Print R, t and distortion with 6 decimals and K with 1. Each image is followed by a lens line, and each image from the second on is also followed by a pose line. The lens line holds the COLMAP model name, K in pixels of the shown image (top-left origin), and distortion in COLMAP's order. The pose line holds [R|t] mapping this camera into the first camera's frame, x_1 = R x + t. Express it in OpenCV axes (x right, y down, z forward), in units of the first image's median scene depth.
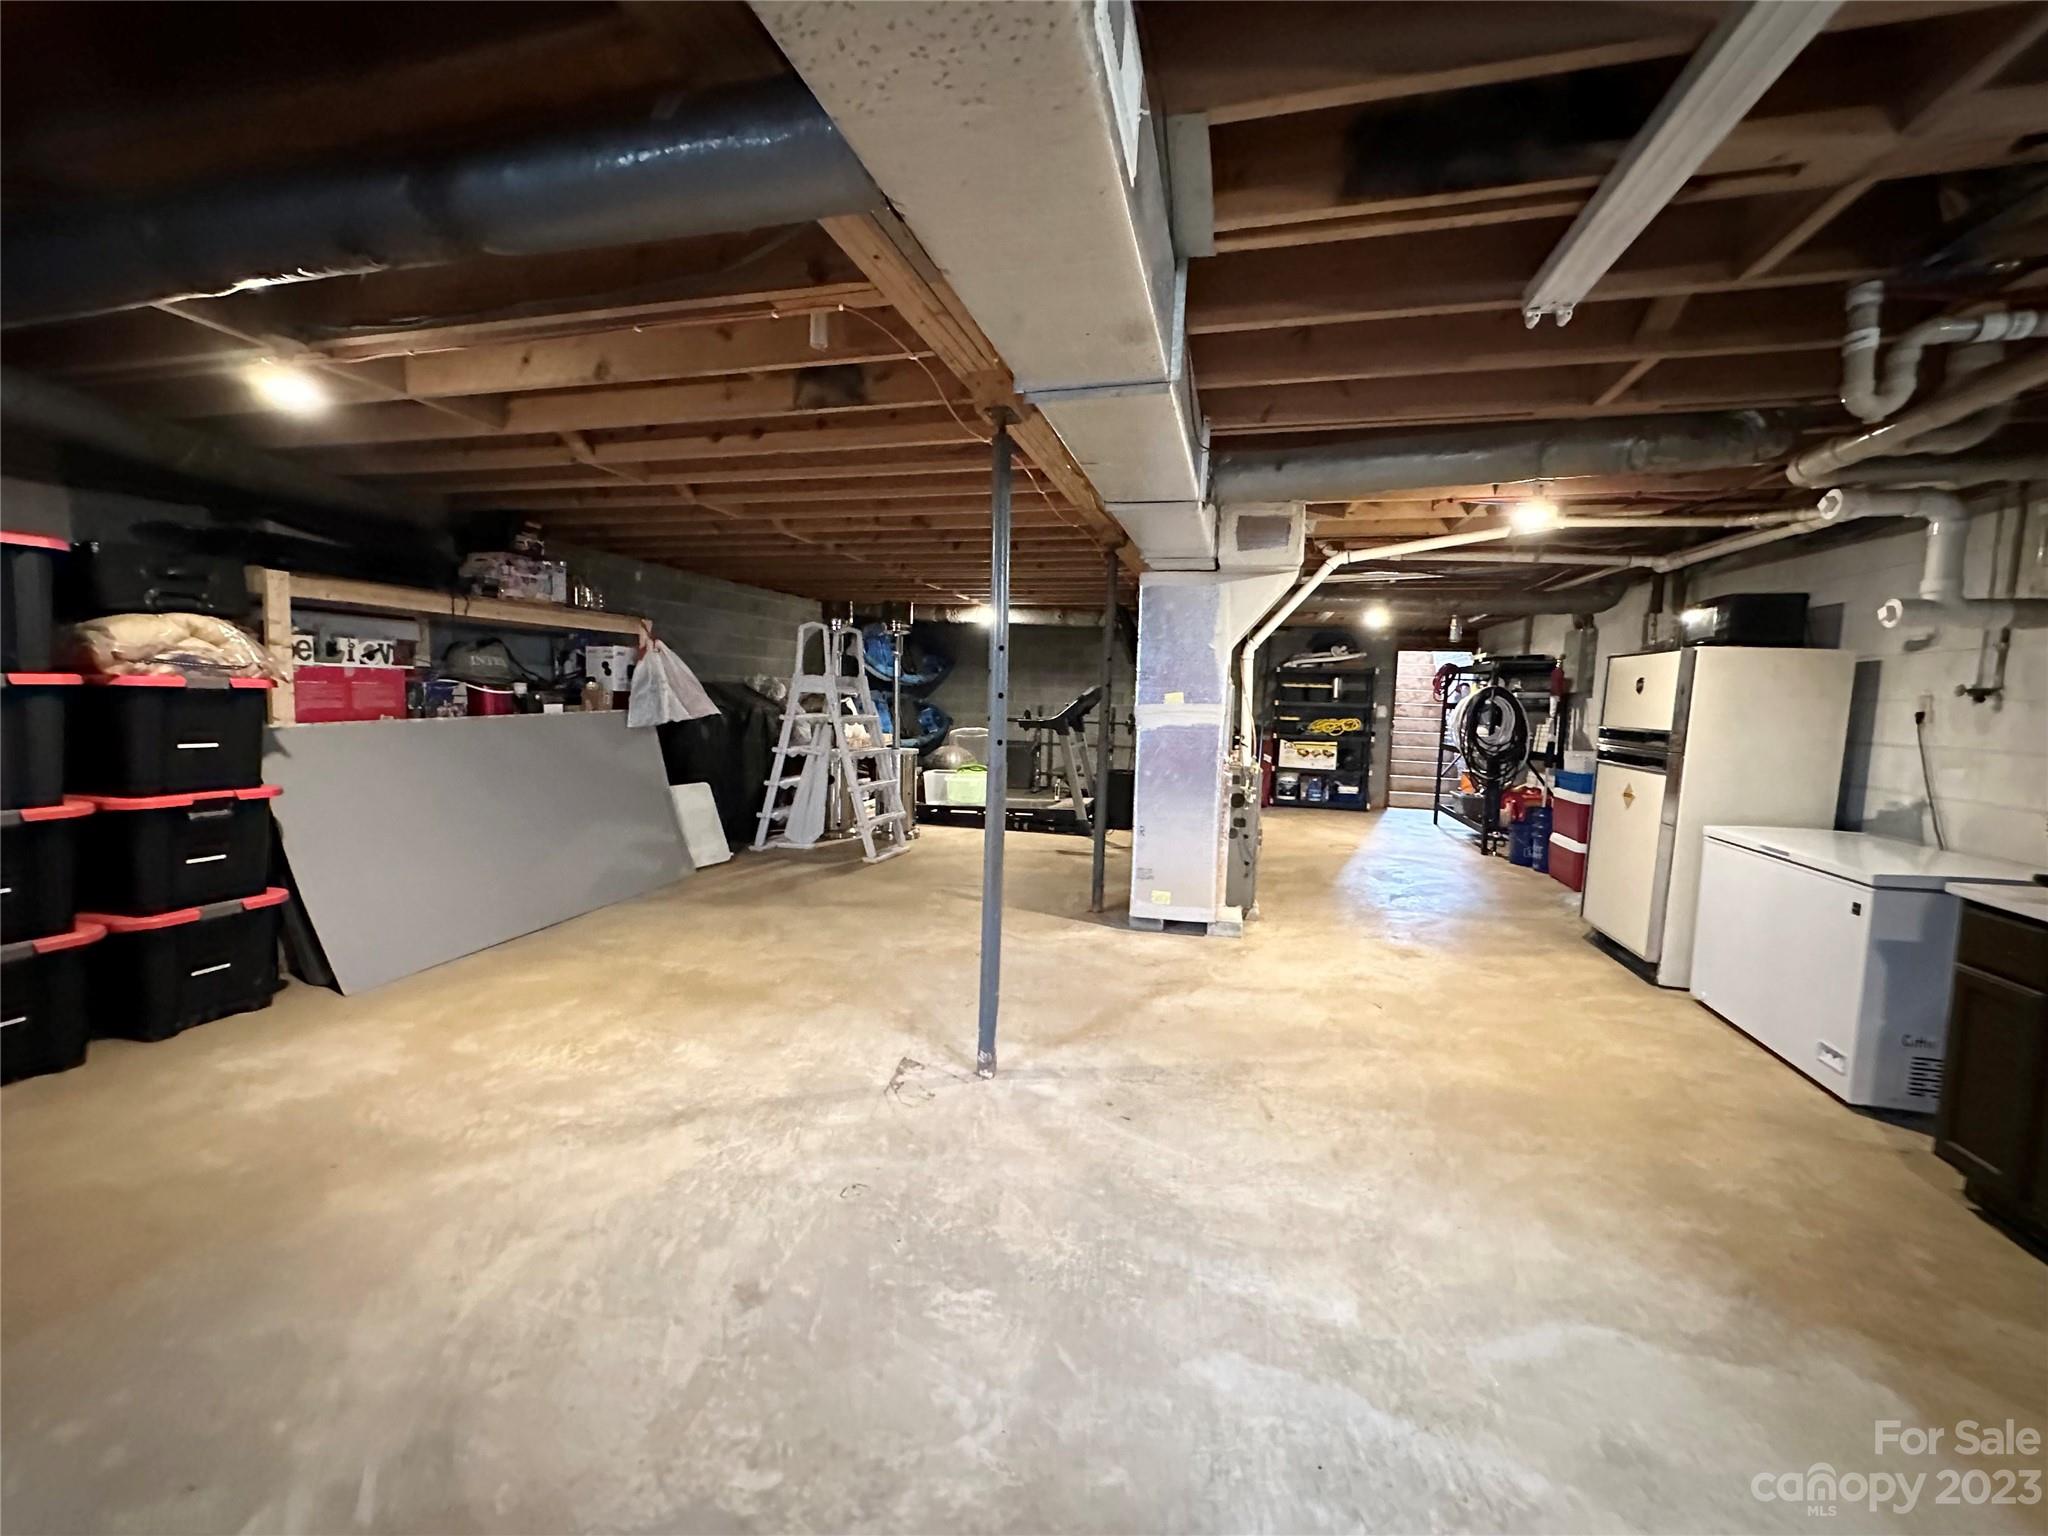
lens RADIAL K [[815.2, 0, 1025.4], [0, 815.2, 770.7], [0, 0, 1]] dist [-0.001957, -0.000221]
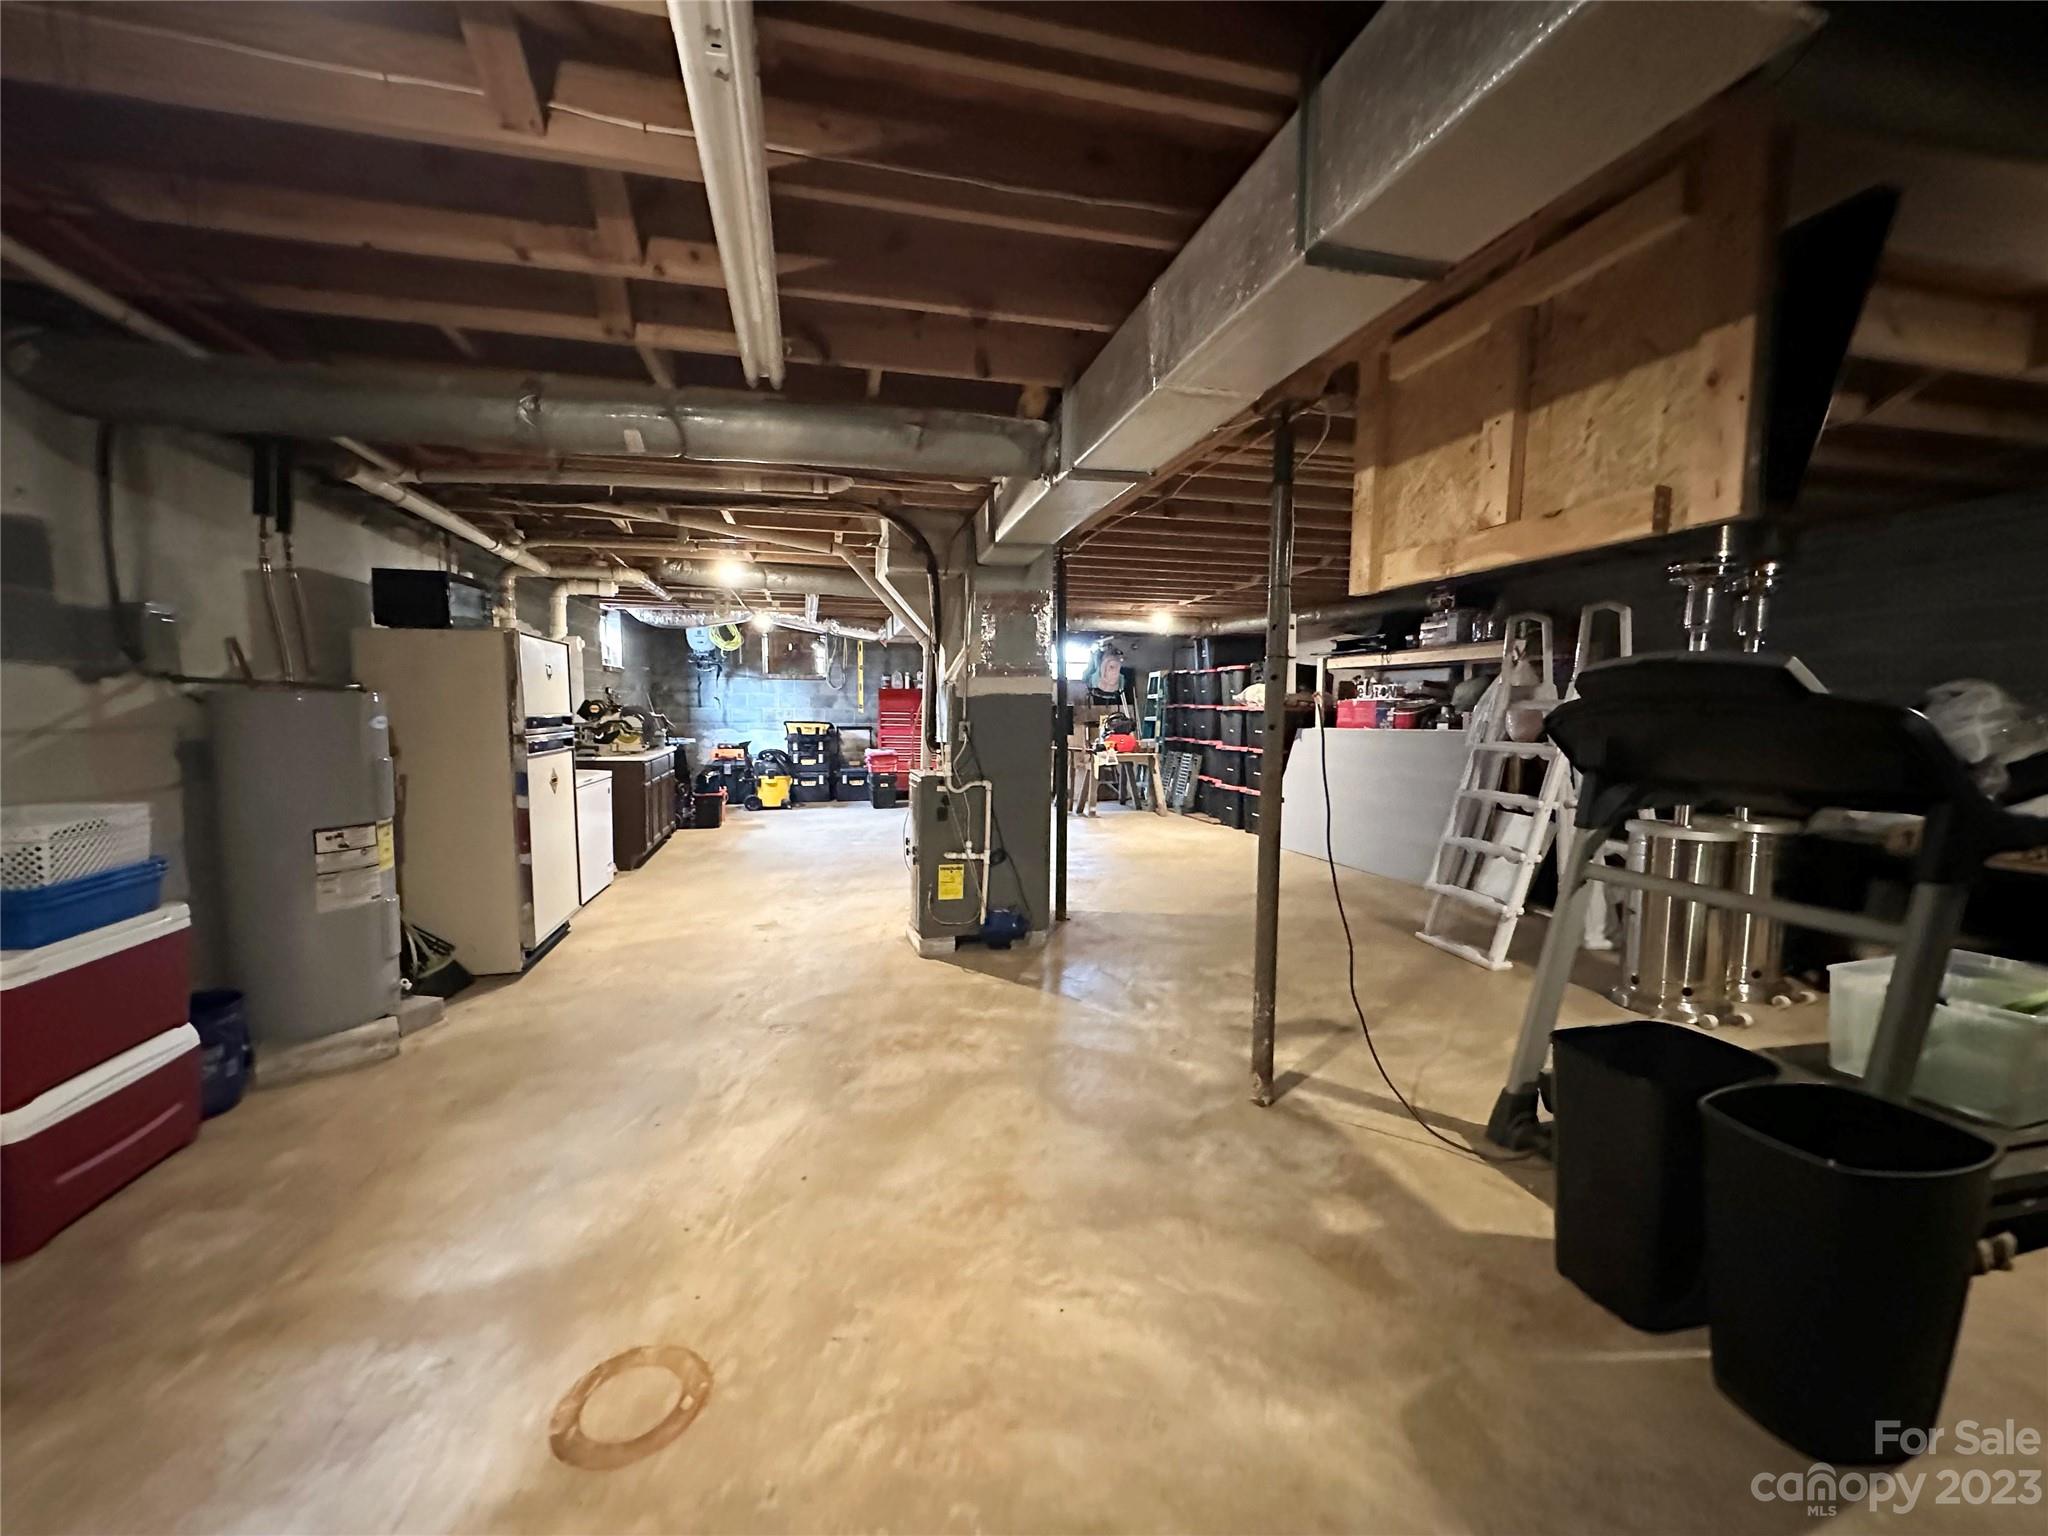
lens RADIAL K [[815.2, 0, 1020.0], [0, 815.2, 772.2], [0, 0, 1]] dist [-0.001957, -0.000221]
pose [[-0.877049, 0.002453, -0.480394, 0.672159], [-0.076281, 0.986589, 0.144303, -0.154614], [0.474306, 0.163205, -0.865100, 1.999629]]
